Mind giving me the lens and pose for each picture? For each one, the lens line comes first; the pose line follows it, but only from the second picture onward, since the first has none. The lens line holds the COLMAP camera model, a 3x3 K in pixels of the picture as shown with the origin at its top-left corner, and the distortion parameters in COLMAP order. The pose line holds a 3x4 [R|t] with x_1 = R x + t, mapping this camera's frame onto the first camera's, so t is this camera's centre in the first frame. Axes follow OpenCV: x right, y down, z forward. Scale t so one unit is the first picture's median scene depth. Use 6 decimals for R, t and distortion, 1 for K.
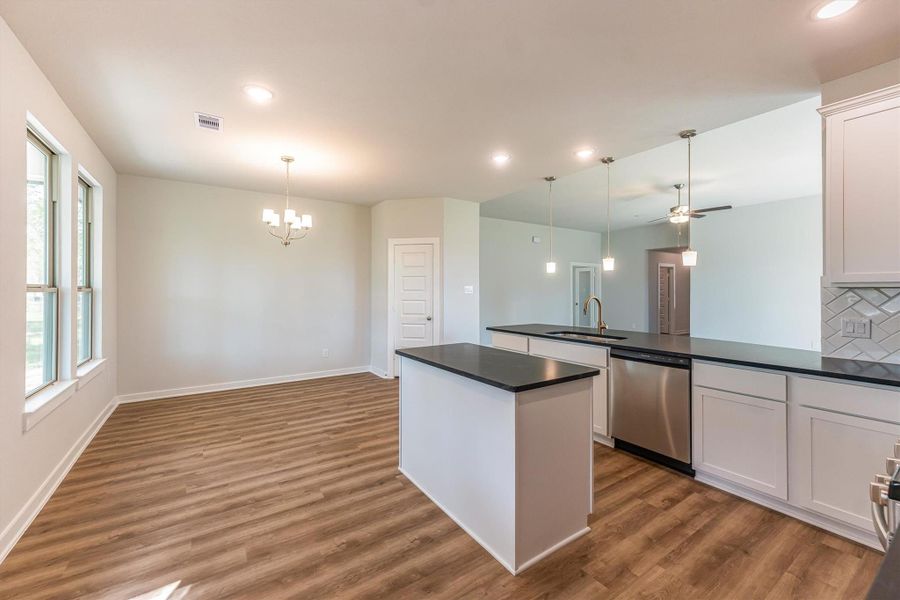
lens RADIAL K [[364.1, 0, 444.0], [0, 364.1, 287.1], [0, 0, 1]] dist [0.001084, 0.000052]
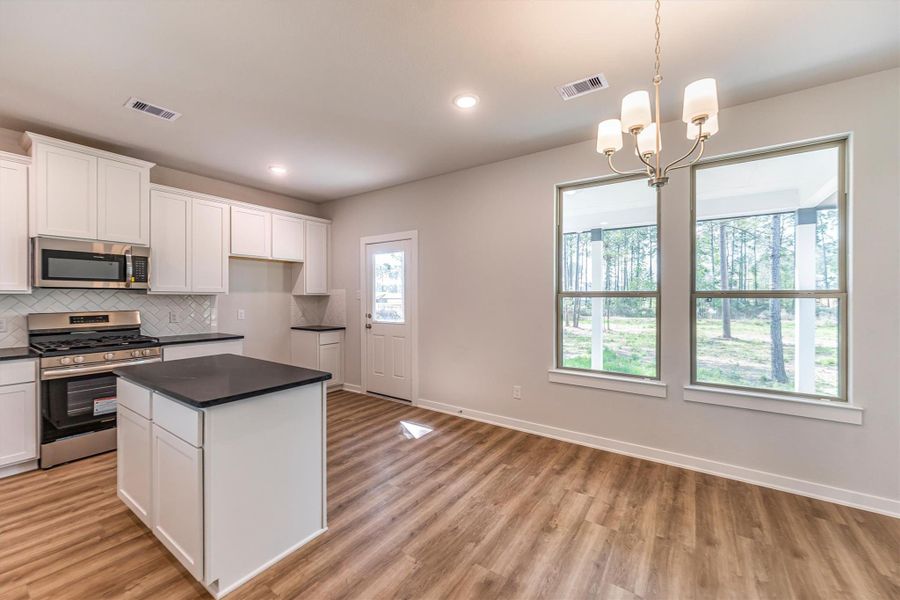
lens RADIAL K [[359.6, 0, 443.0], [0, 359.6, 297.7], [0, 0, 1]] dist [-0.000334, 0.000081]
pose [[-0.930433, -0.000846, -0.366460, -0.080135], [0.000588, 0.999993, -0.003802, 0.017142], [0.366460, -0.003753, -0.930426, 1.935433]]
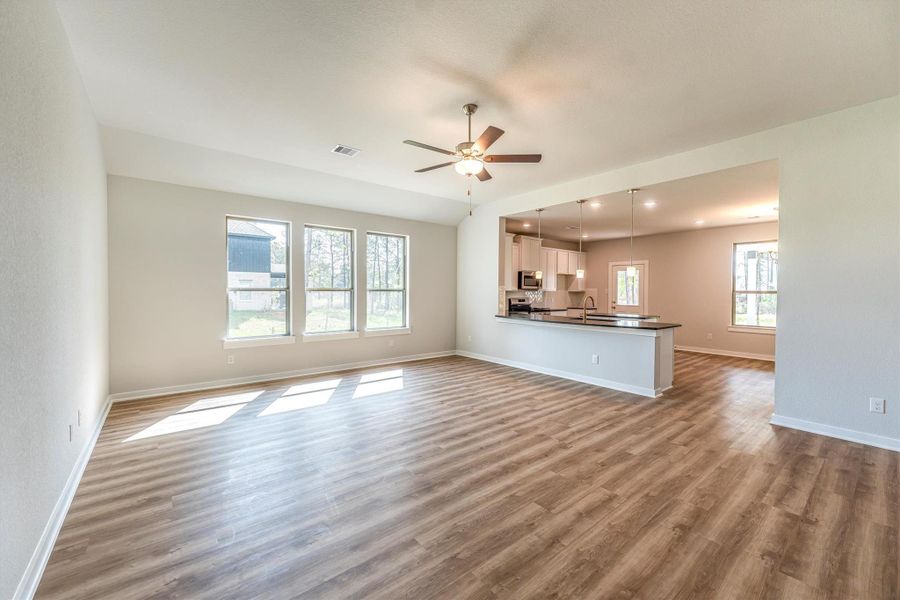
lens RADIAL K [[362.1, 0, 443.0], [0, 362.1, 291.2], [0, 0, 1]] dist [-0.000721, -0.000063]
pose [[-0.995865, -0.006714, -0.090600, 1.712360], [-0.005931, 0.999943, -0.008916, 0.035487], [0.090654, -0.008342, -0.995847, 3.621236]]
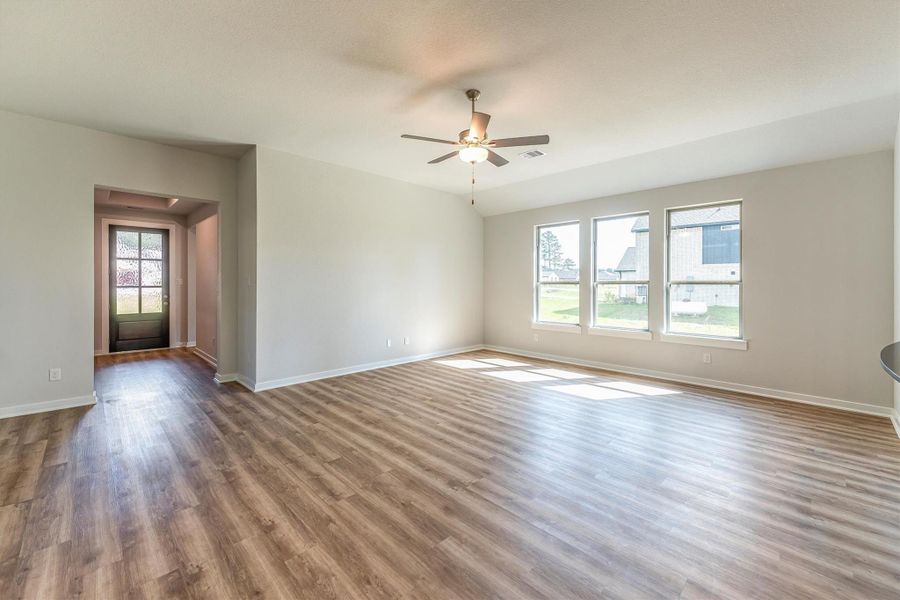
lens RADIAL K [[354.2, 0, 436.5], [0, 354.2, 284.5], [0, 0, 1]] dist [0.000693, 0.000017]
pose [[-0.191951, -0.004628, 0.981394, 0.364928], [-0.010903, 0.999937, 0.002583, 0.025701], [-0.981344, -0.010204, -0.191989, 2.711556]]
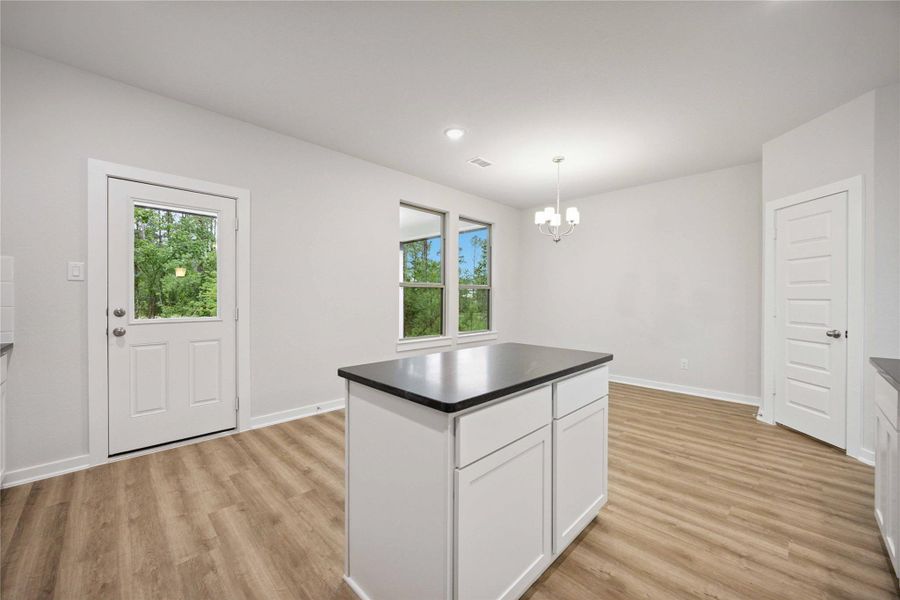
lens RADIAL K [[346.4, 0, 447.6], [0, 346.4, 298.4], [0, 0, 1]] dist [-0.001615, -0.000222]
pose [[0.193835, 0.002314, -0.981031, 0.735087], [0.003336, 0.999990, 0.003017, 0.065197], [0.981028, -0.003857, 0.193825, 0.739387]]
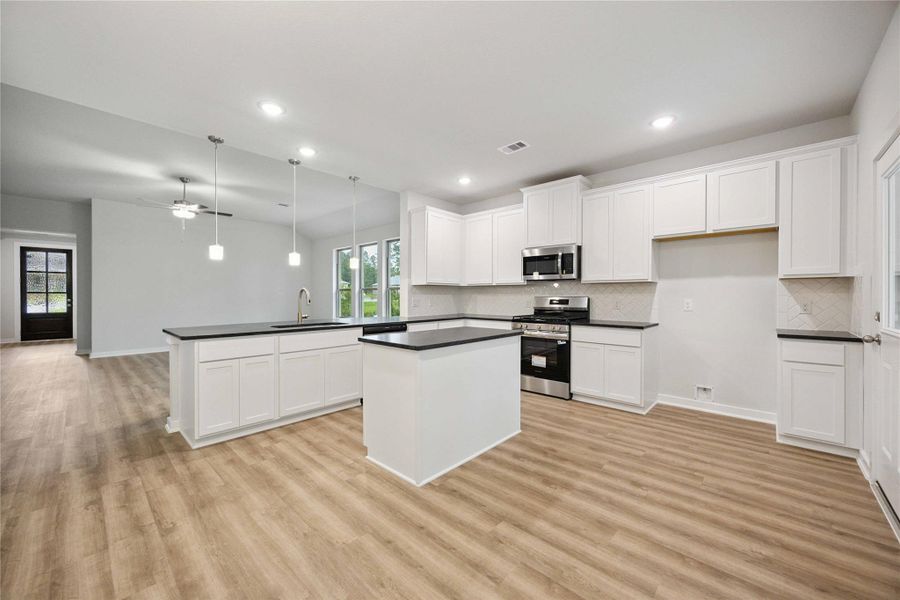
lens RADIAL K [[346.4, 0, 447.6], [0, 346.4, 298.4], [0, 0, 1]] dist [-0.001615, -0.000222]
pose [[-0.233812, -0.008490, 0.972245, -0.980912], [-0.007370, 0.999949, 0.006960, 0.064237], [-0.972254, -0.005538, -0.233862, 1.214129]]
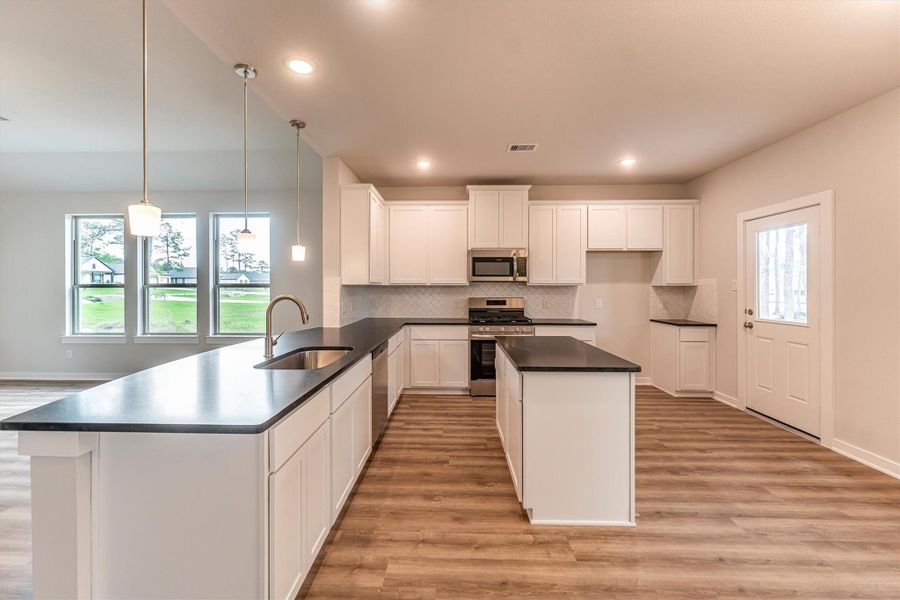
lens RADIAL K [[364.1, 0, 444.0], [0, 364.1, 287.1], [0, 0, 1]] dist [0.001084, 0.000052]
pose [[-0.816512, -0.001393, 0.577327, -0.252707], [-0.005616, 0.999969, -0.005530, 0.019284], [-0.577301, -0.007758, -0.816494, 1.984207]]
